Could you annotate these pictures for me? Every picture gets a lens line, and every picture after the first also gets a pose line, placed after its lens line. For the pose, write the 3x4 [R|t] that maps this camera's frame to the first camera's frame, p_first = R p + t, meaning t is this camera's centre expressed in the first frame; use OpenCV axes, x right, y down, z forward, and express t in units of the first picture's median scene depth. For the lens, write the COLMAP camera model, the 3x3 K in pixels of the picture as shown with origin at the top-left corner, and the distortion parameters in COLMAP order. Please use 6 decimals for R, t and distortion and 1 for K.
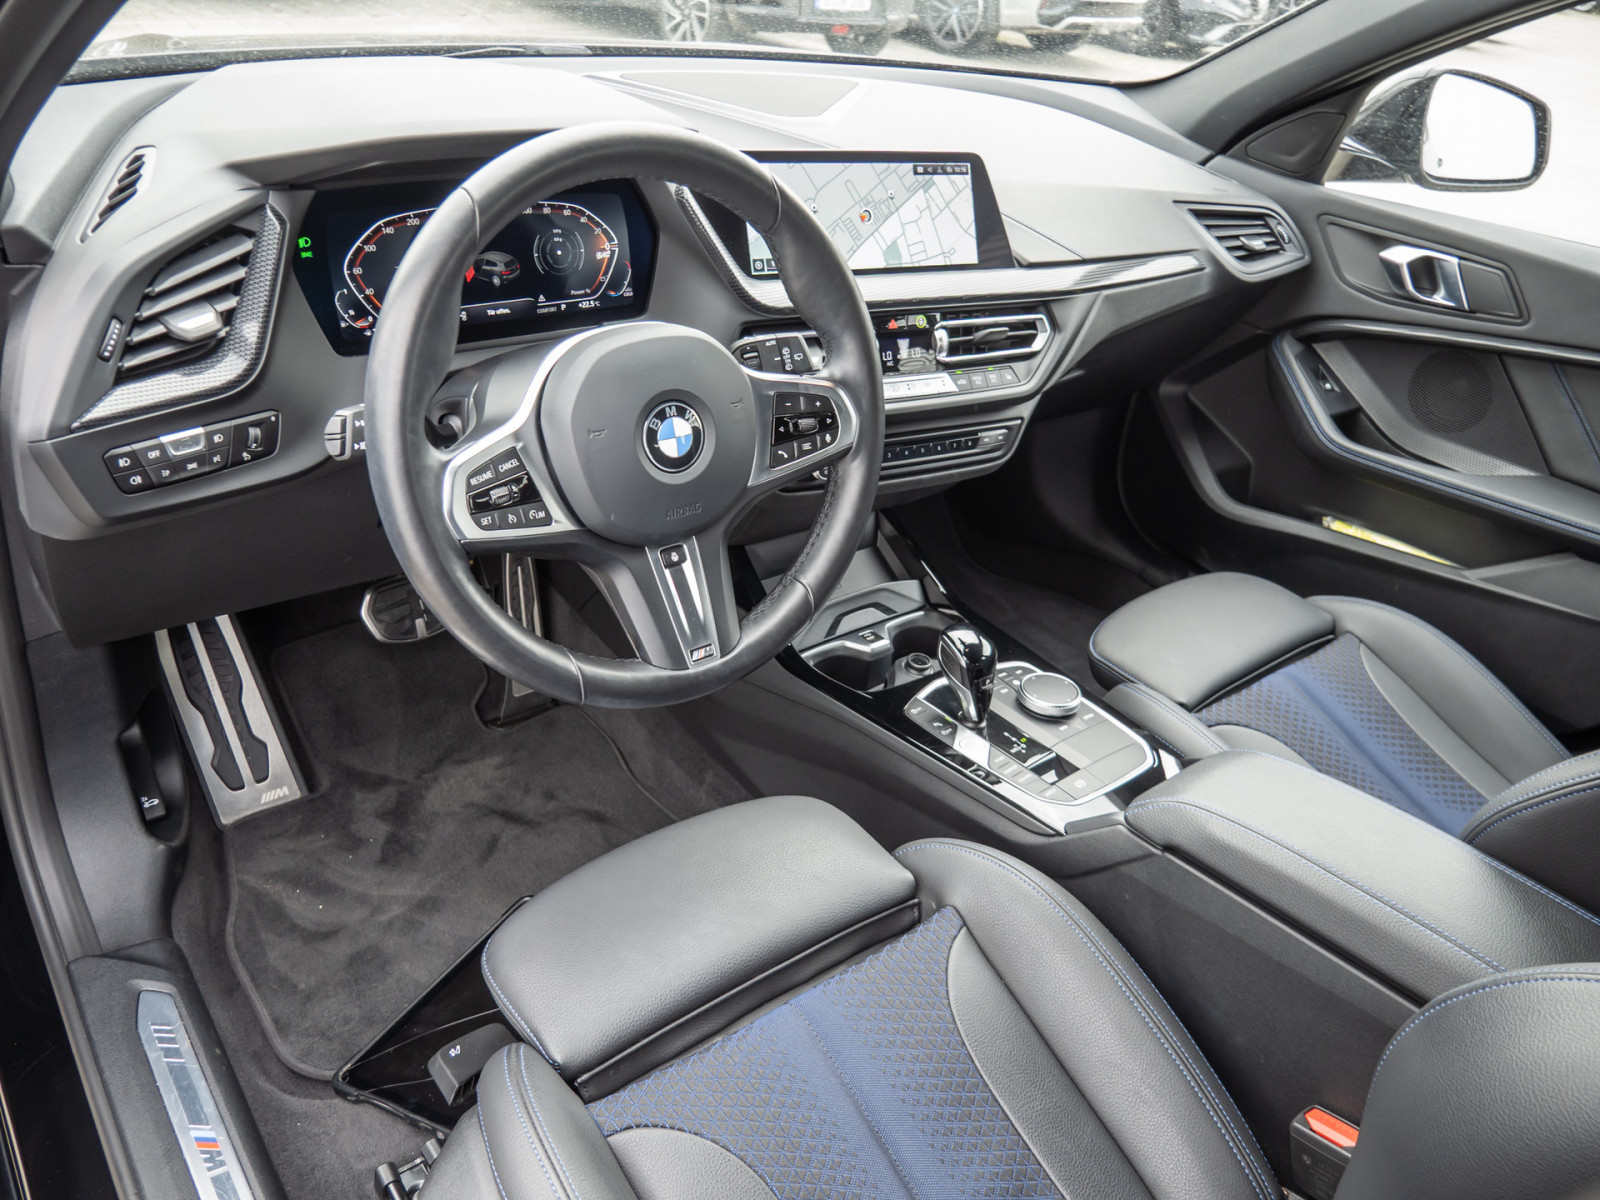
lens RADIAL K [[1165.1, 0, 780.6], [0, 1165.1, 620.8], [0, 0, 1]] dist [-0.063465, 0.025017]
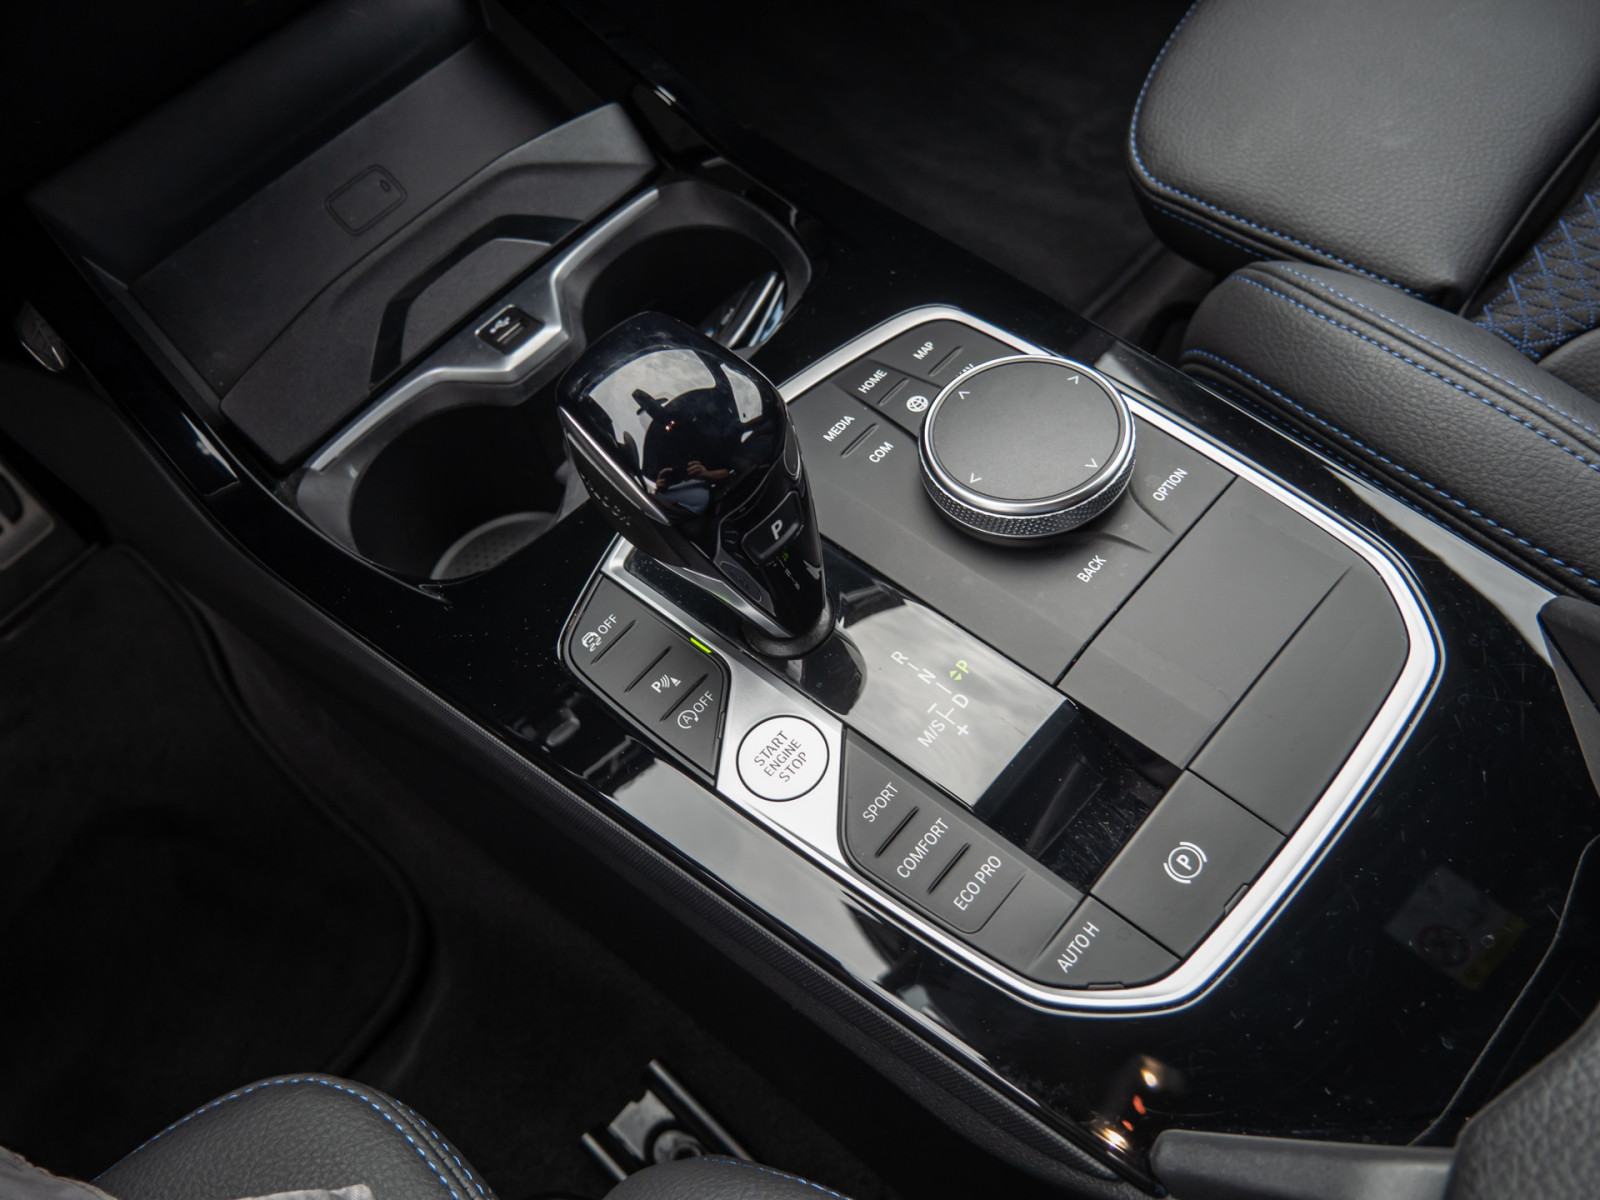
lens RADIAL K [[1165.1, 0, 797.3], [0, 1165.1, 601.3], [0, 0, 1]] dist [-0.063465, 0.025017]
pose [[0.958446, -0.259657, -0.118151, 0.204485], [0.285140, 0.859277, 0.424662, -0.044330], [-0.008742, -0.440705, 0.897609, 0.732982]]
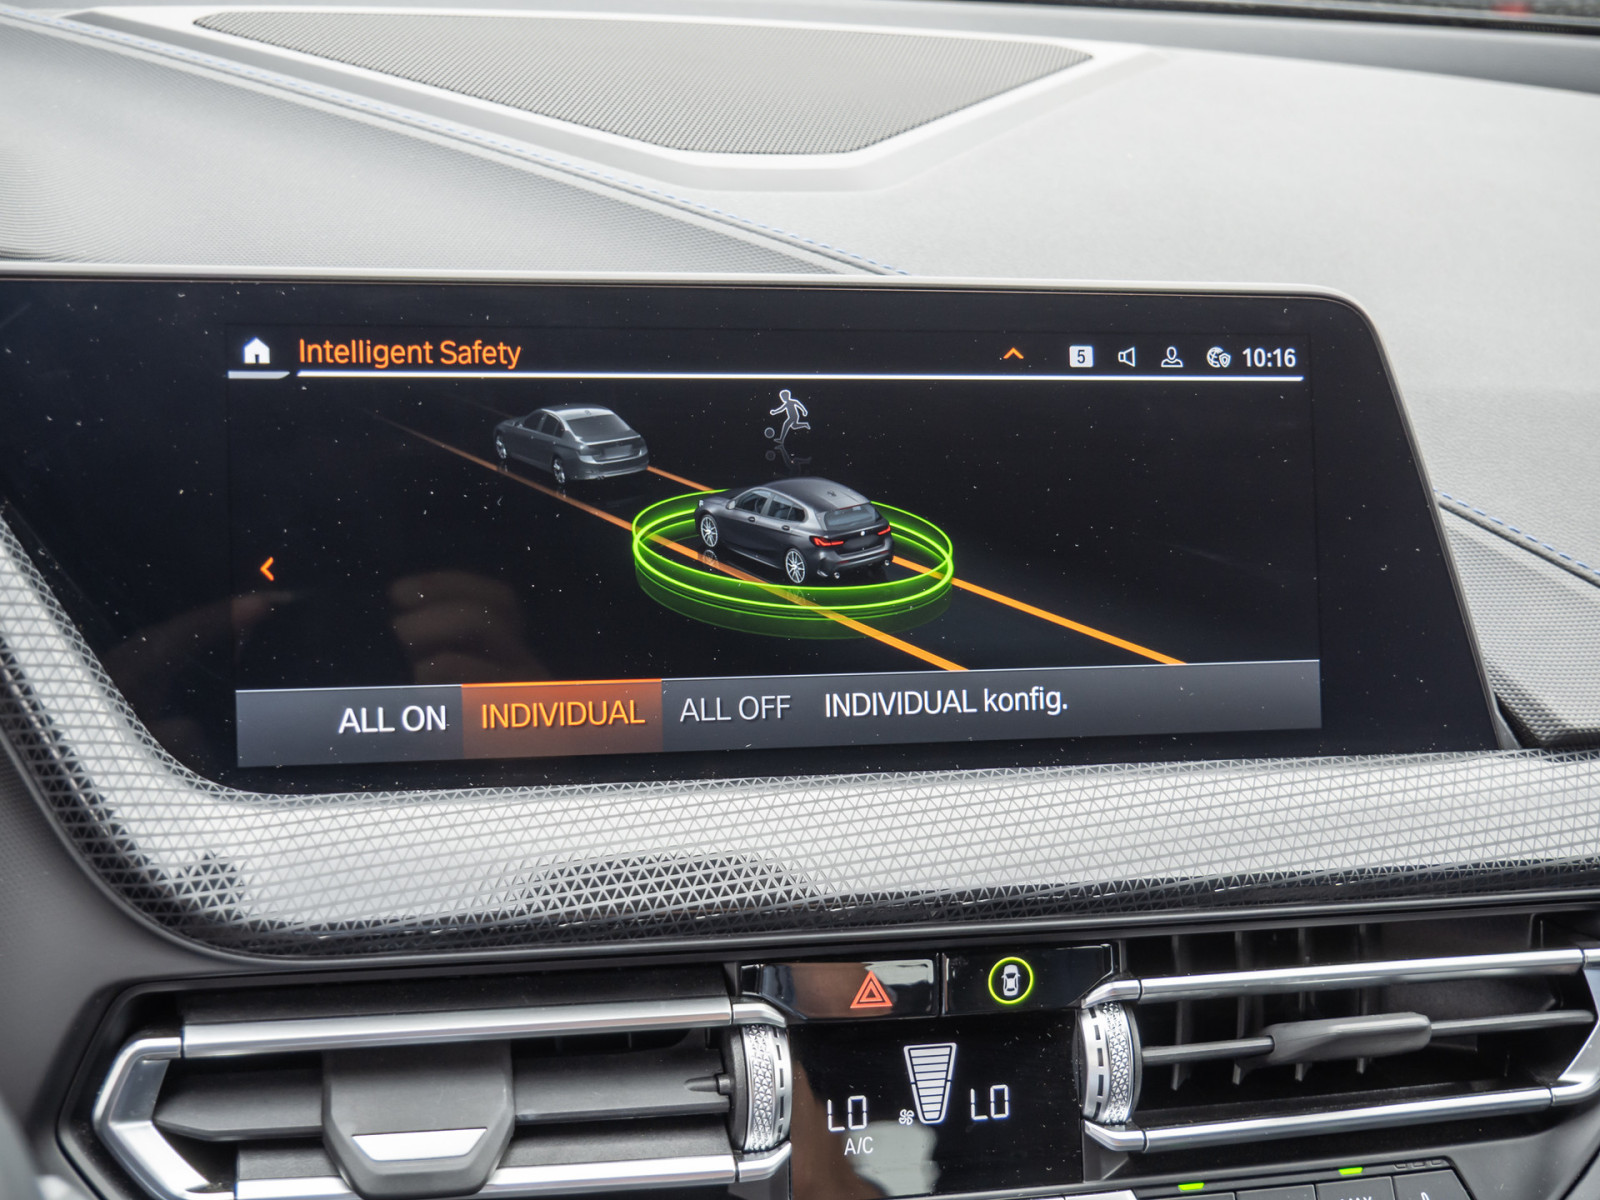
lens RADIAL K [[2103.4, 0, 800.8], [0, 2103.4, 609.2], [0, 0, 1]] dist [0.006636, 0.000000]
pose [[0.956382, 0.074076, -0.282569, 0.194817], [-0.128714, 0.975211, -0.179992, -0.247607], [0.262232, 0.208512, 0.942209, 0.565182]]
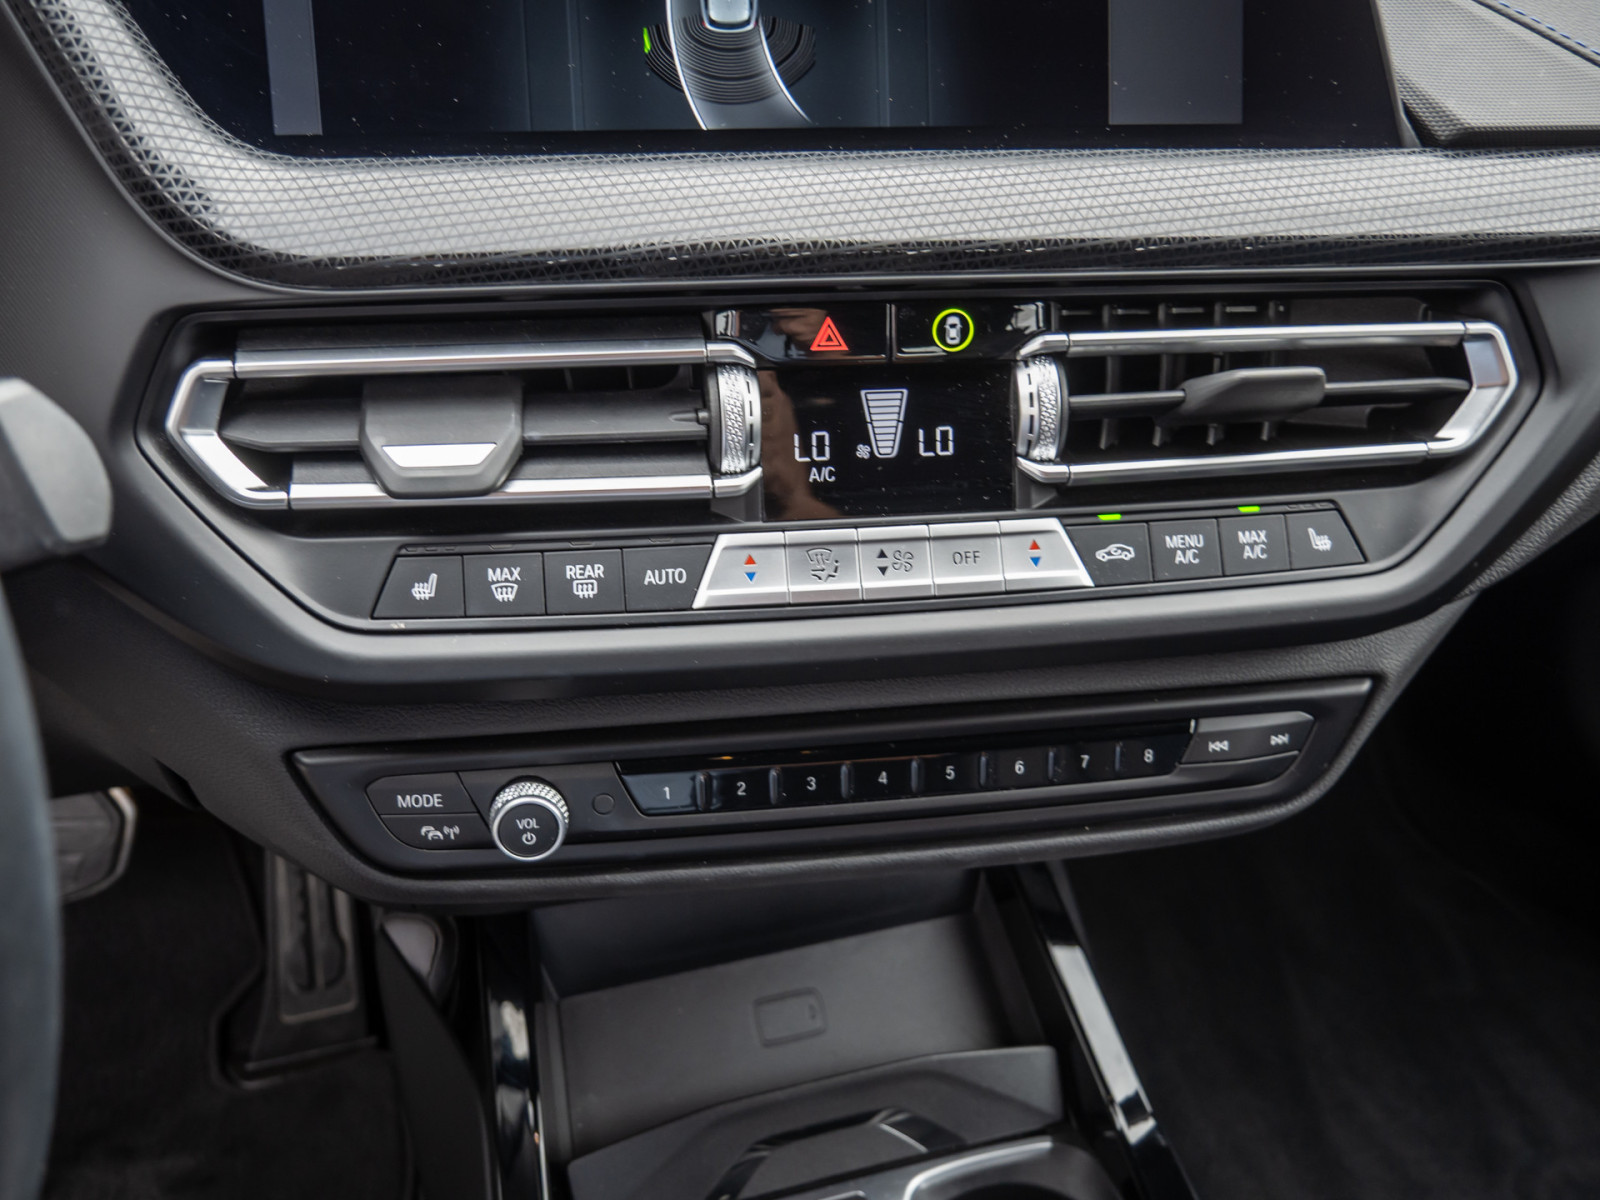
lens RADIAL K [[1427.6, 0, 806.6], [0, 1427.6, 617.6], [0, 0, 1]] dist [-0.038377, 0.033261]
pose [[0.931951, 0.131832, -0.337767, 0.209624], [-0.132638, 0.990946, 0.020802, -0.192618], [0.337452, 0.025414, 0.941000, 0.671863]]
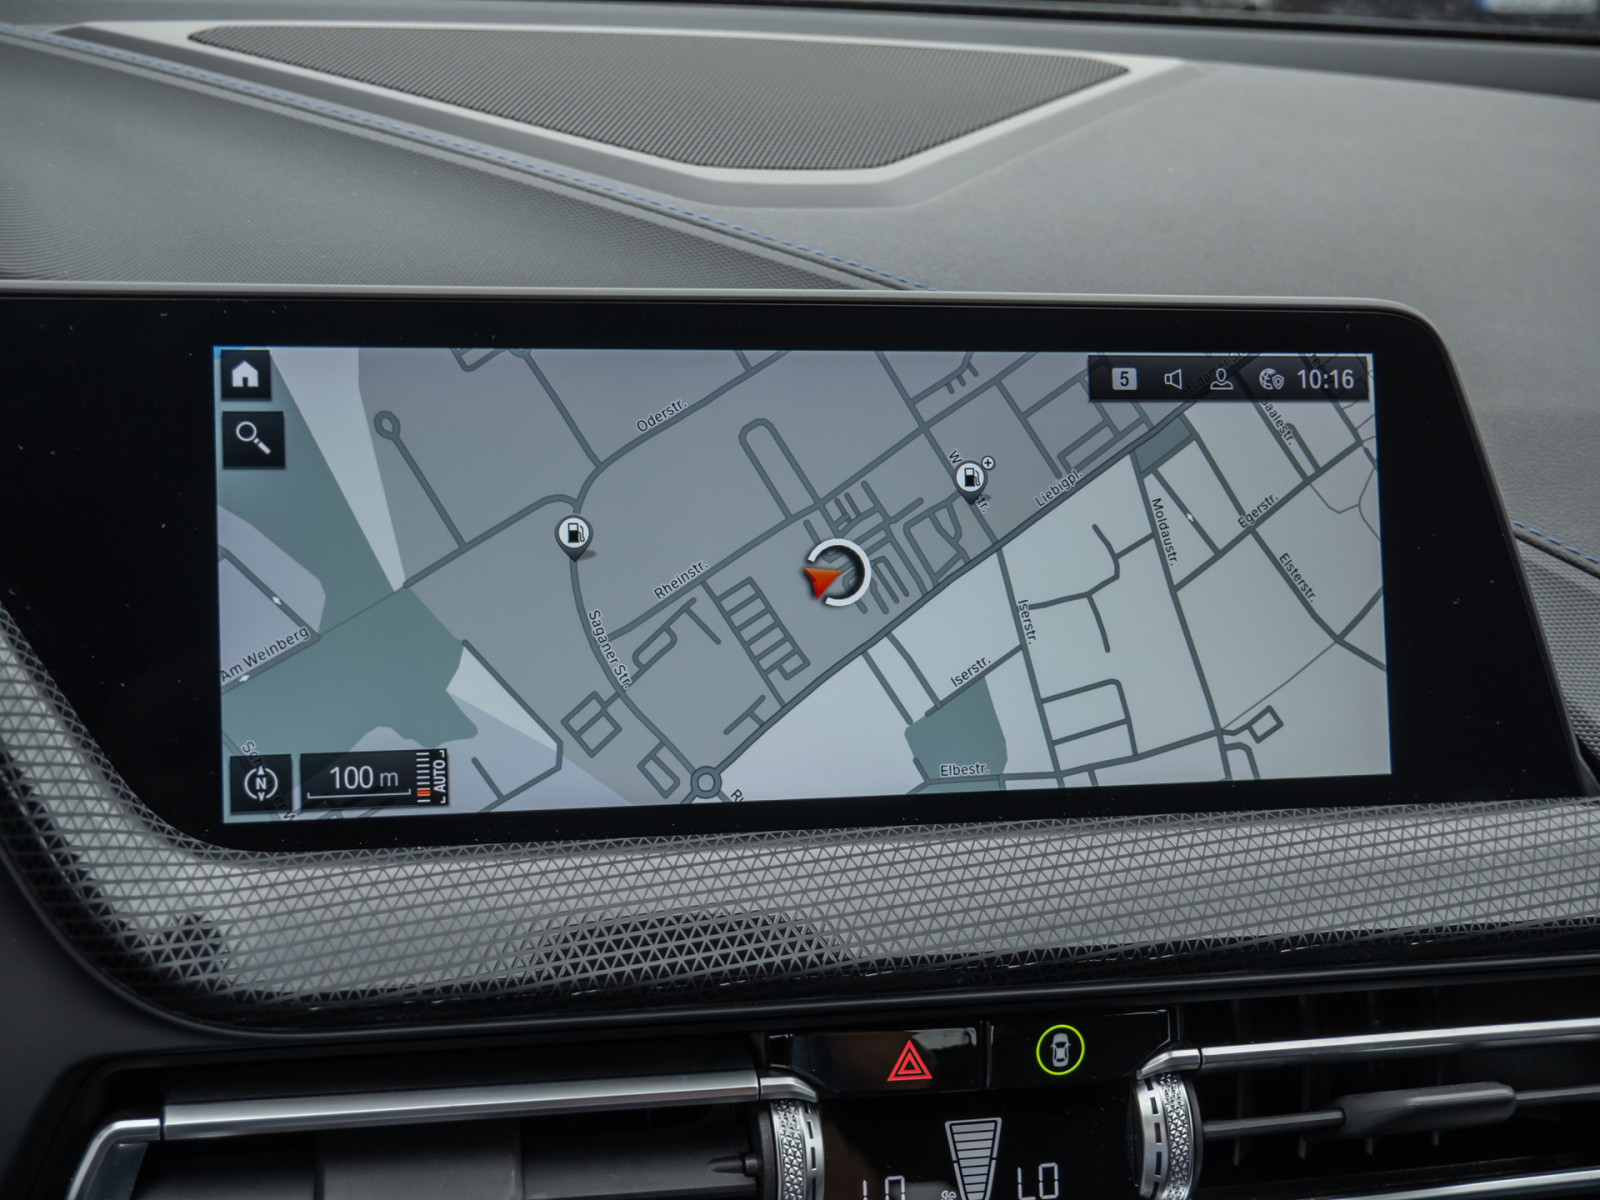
lens RADIAL K [[2103.4, 0, 803.9], [0, 2103.4, 605.8], [0, 0, 1]] dist [0.006636, 0.000000]
pose [[0.954577, 0.063730, -0.291068, 0.184094], [-0.125309, 0.972137, -0.198108, -0.253226], [0.270333, 0.225583, 0.935966, 0.593364]]
